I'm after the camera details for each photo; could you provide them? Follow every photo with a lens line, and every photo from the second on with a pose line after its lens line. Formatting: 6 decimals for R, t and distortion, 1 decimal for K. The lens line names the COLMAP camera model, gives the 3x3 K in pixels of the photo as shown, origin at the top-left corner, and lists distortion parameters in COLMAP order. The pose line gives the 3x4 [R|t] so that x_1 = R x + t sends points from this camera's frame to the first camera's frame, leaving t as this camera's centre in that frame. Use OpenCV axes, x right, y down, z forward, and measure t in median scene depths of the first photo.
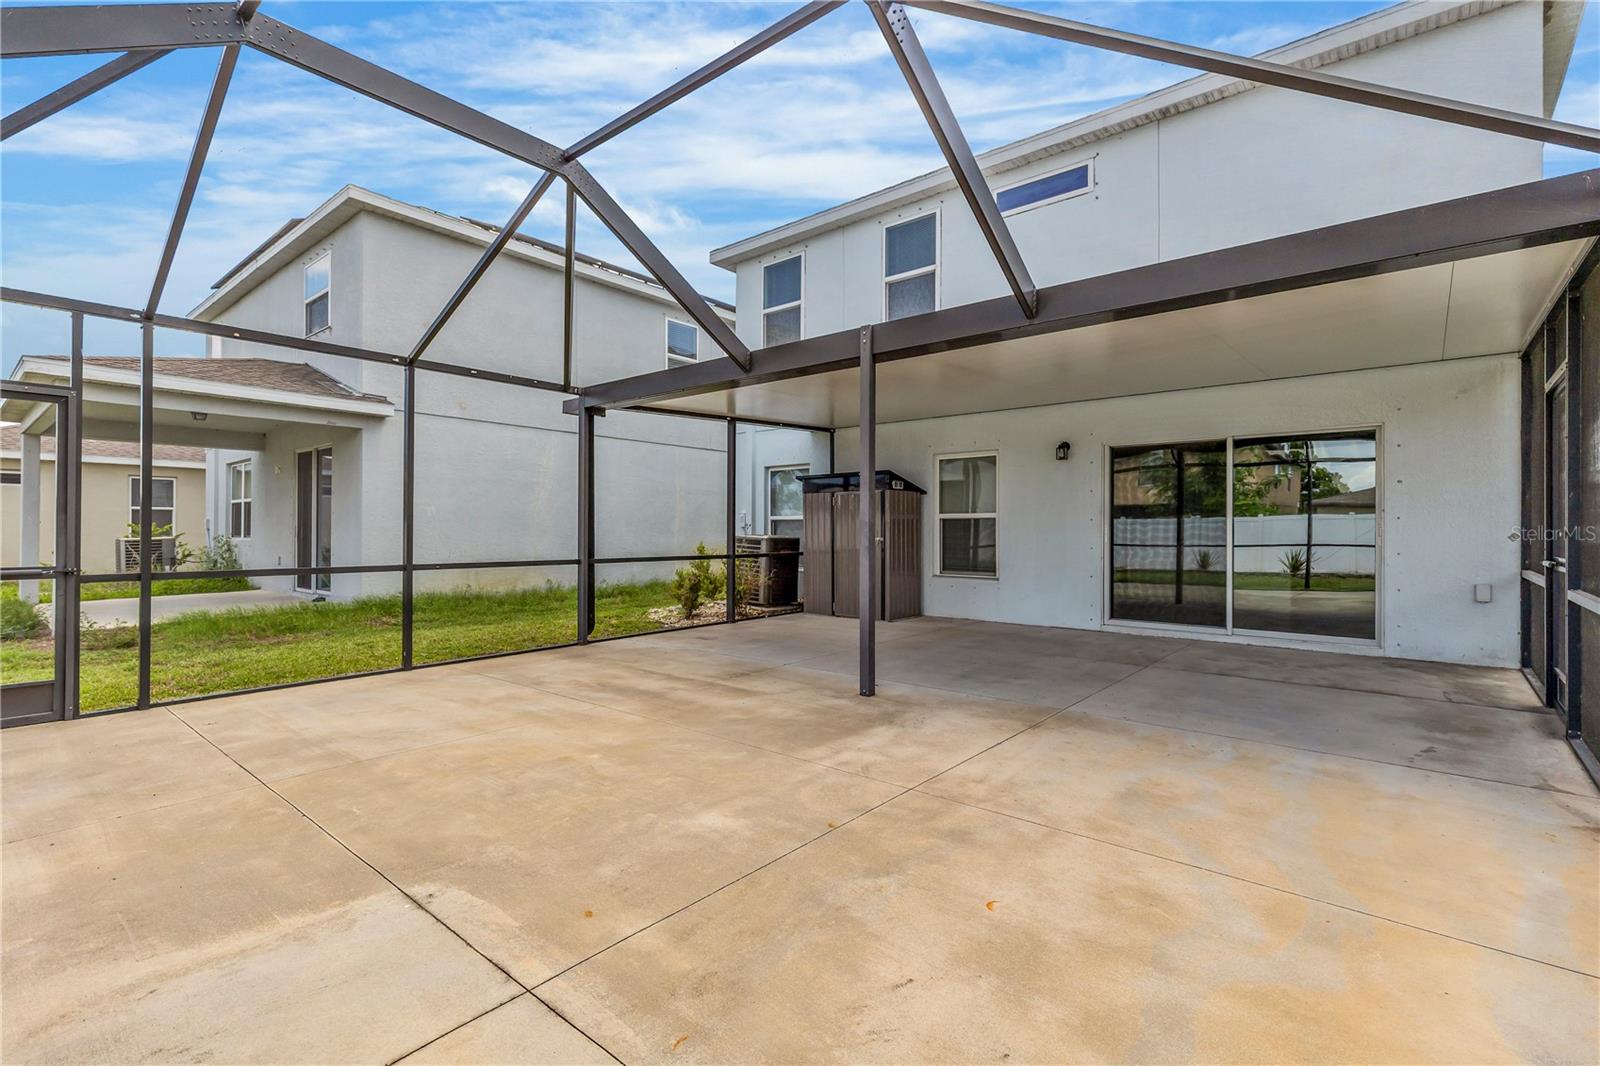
lens RADIAL K [[721.2, 0, 805.5], [0, 721.2, 528.7], [0, 0, 1]] dist [0.007649, -0.001205]
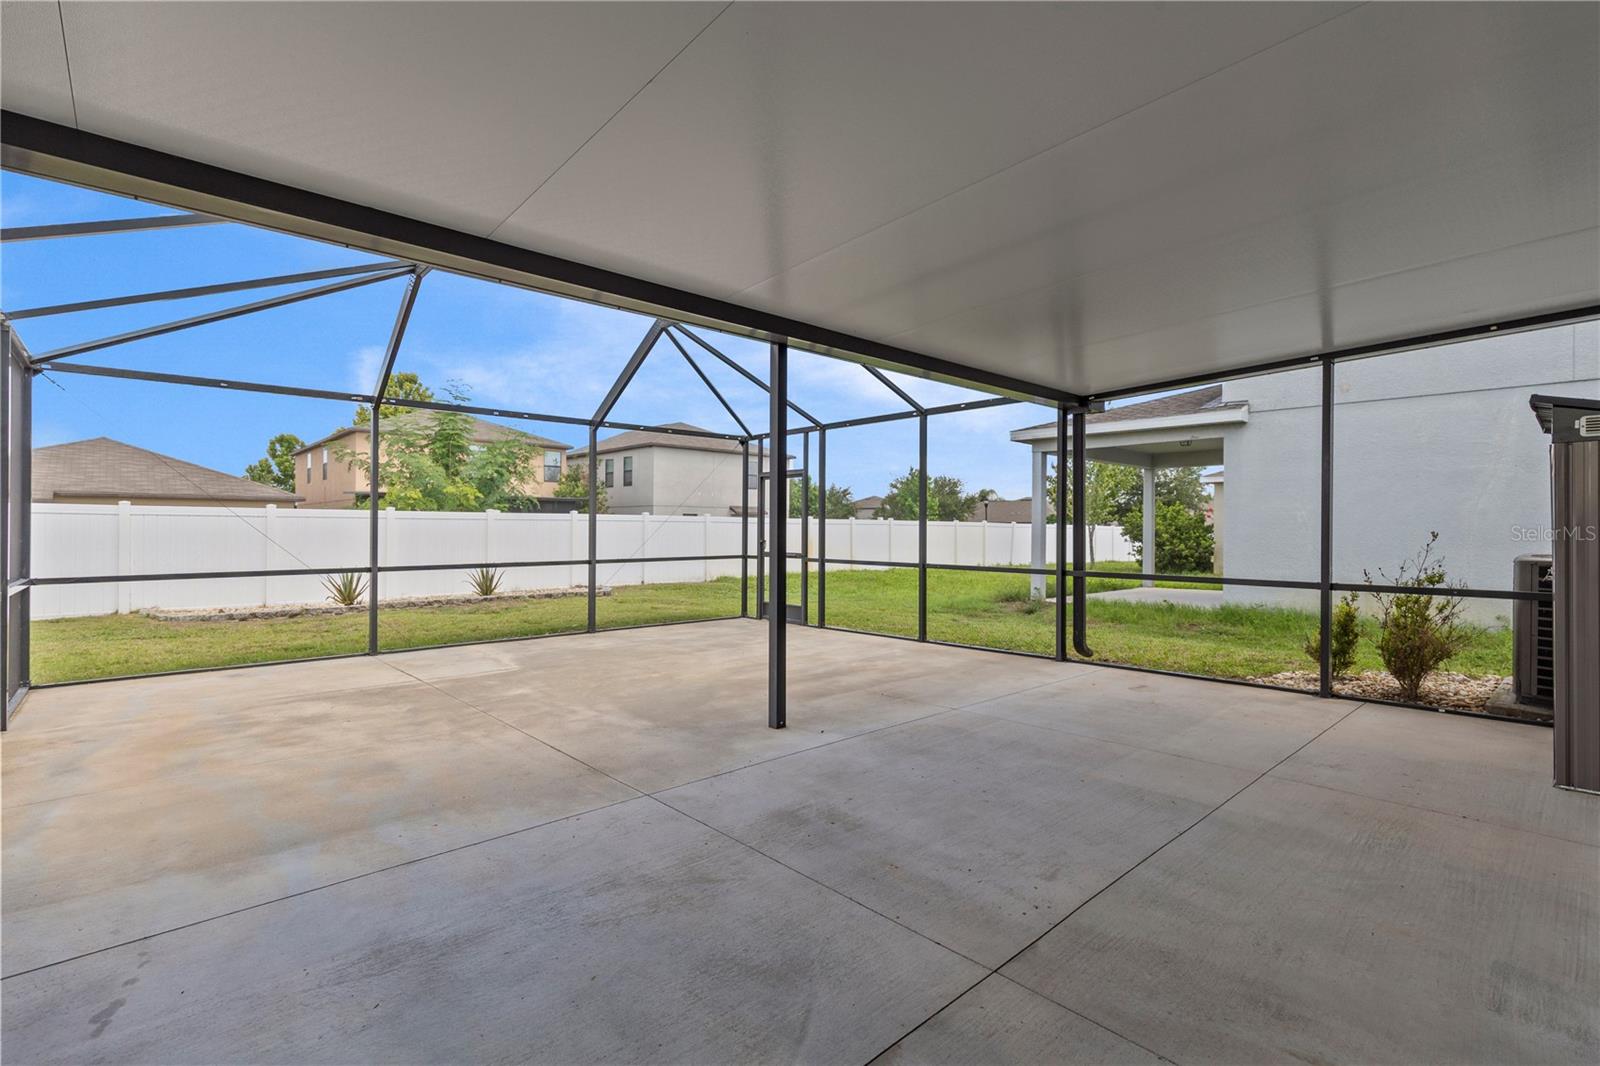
lens RADIAL K [[721.2, 0, 804.7], [0, 721.2, 530.1], [0, 0, 1]] dist [0.007649, -0.001205]
pose [[-0.121365, -0.004111, -0.992599, 0.599630], [-0.001607, 0.999991, -0.003945, -0.005460], [0.992607, 0.001116, -0.121370, 0.709404]]
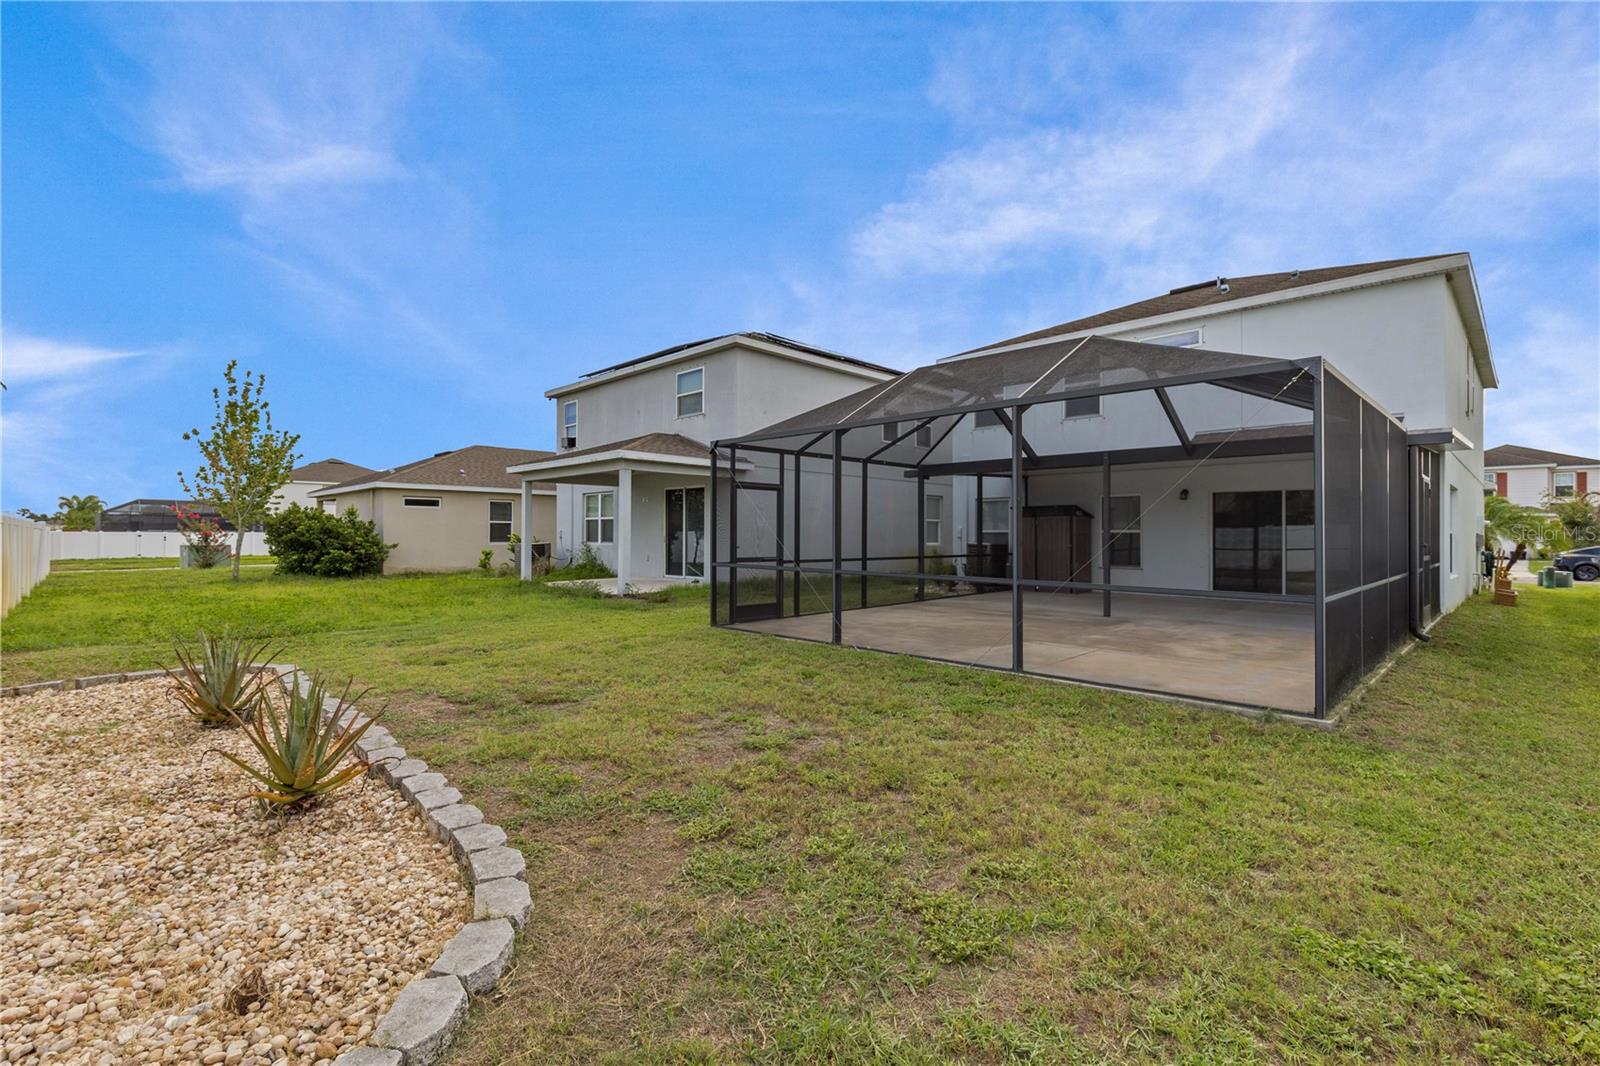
lens RADIAL K [[721.2, 0, 800.0], [0, 721.2, 532.2], [0, 0, 1]] dist [0.007649, -0.001205]
pose [[0.996410, -0.001169, -0.084655, -0.425714], [0.001128, 0.999999, -0.000541, -0.018042], [0.084655, 0.000443, 0.996410, -0.825596]]
